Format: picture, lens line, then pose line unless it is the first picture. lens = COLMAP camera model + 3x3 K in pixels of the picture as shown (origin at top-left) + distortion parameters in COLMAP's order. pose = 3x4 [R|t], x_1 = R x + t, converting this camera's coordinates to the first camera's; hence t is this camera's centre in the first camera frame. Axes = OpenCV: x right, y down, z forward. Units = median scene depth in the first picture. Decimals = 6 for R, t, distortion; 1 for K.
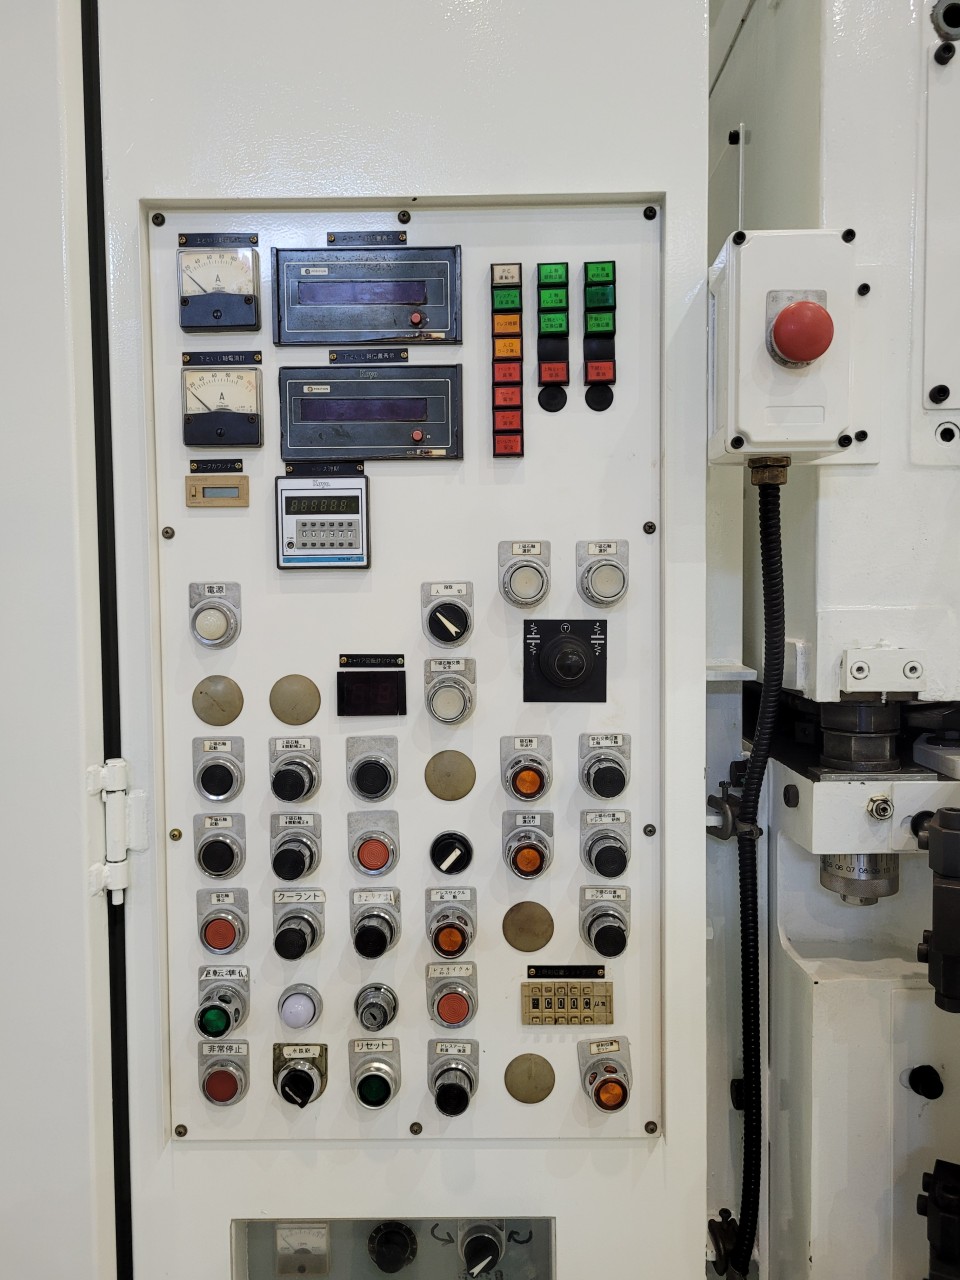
lens RADIAL K [[965.3, 0, 480.2], [0, 965.3, 631.3], [0, 0, 1]] dist [0.034097, -0.018252]
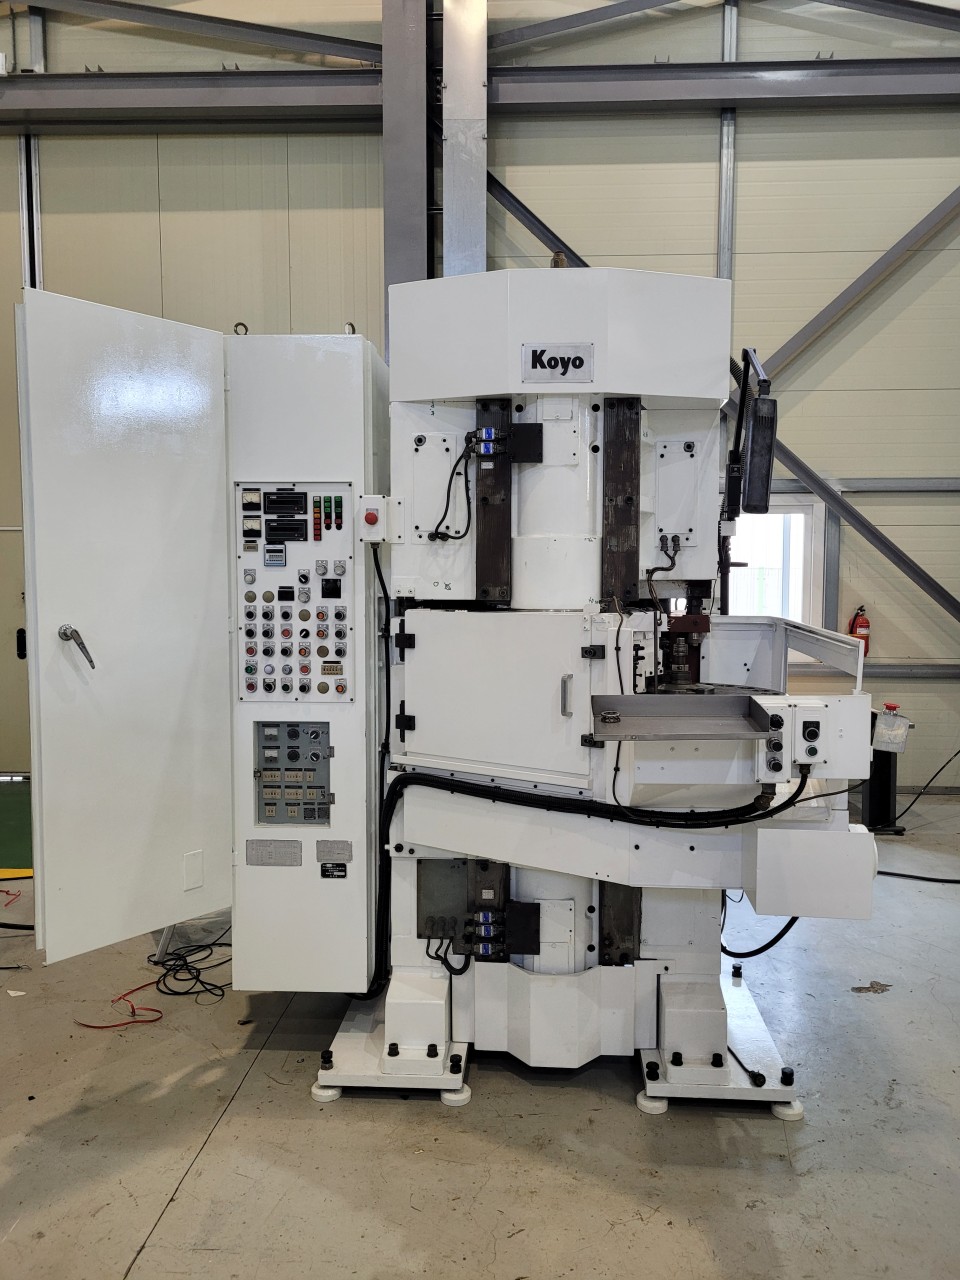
lens RADIAL K [[965.3, 0, 491.5], [0, 965.3, 645.9], [0, 0, 1]] dist [0.034097, -0.018252]
pose [[0.999195, 0.015014, -0.037209, 0.956669], [-0.014039, 0.999555, 0.026326, 0.162086], [0.037588, -0.025783, 0.998961, -3.240698]]
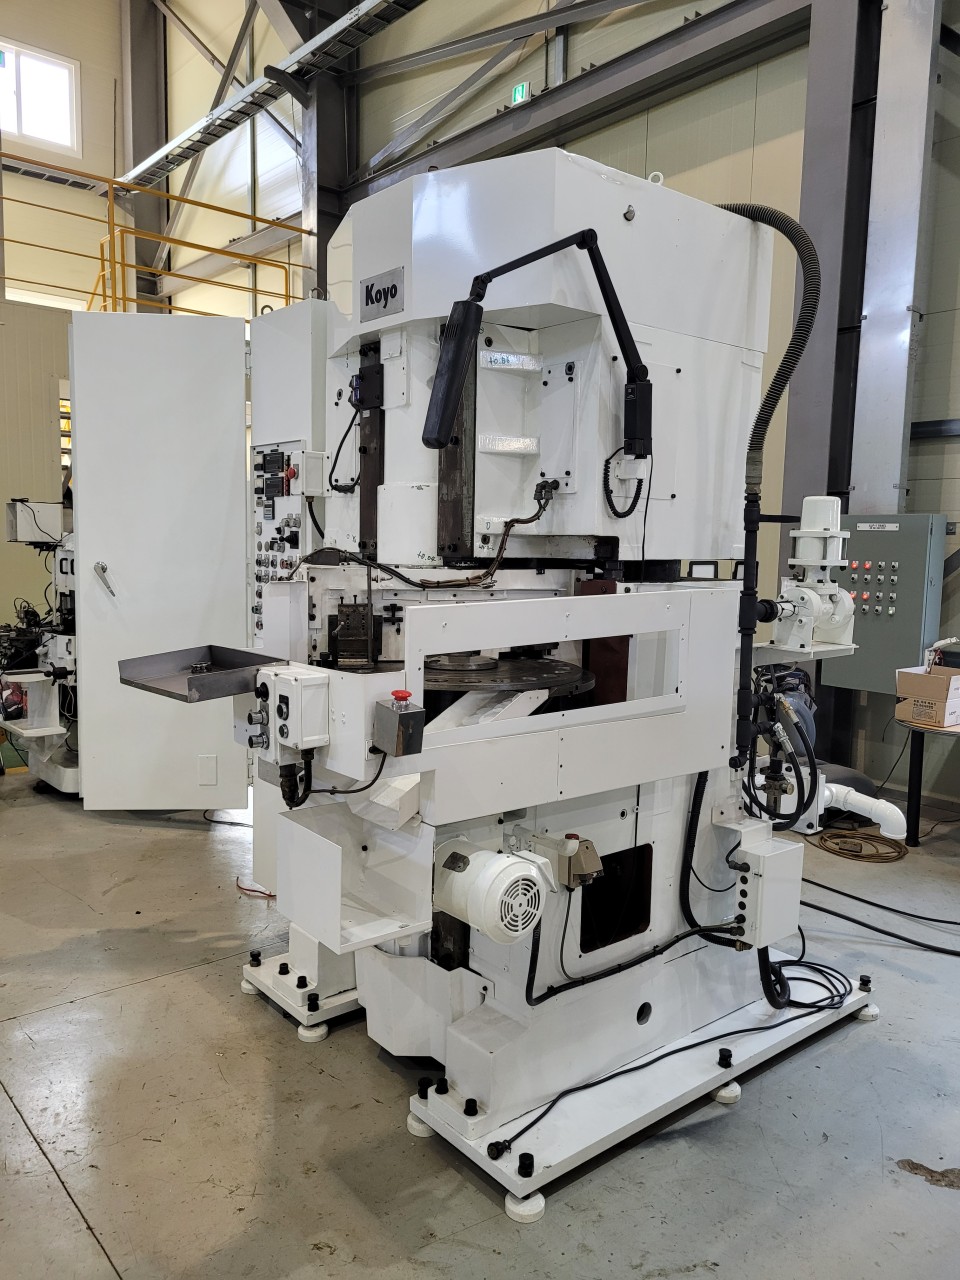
lens RADIAL K [[965.3, 0, 487.2], [0, 965.3, 645.2], [0, 0, 1]] dist [0.034097, -0.018252]
pose [[0.648066, 0.104525, -0.754377, 4.246281], [-0.059984, 0.994465, 0.086260, 0.078795], [0.759218, -0.010652, 0.650749, -1.325311]]
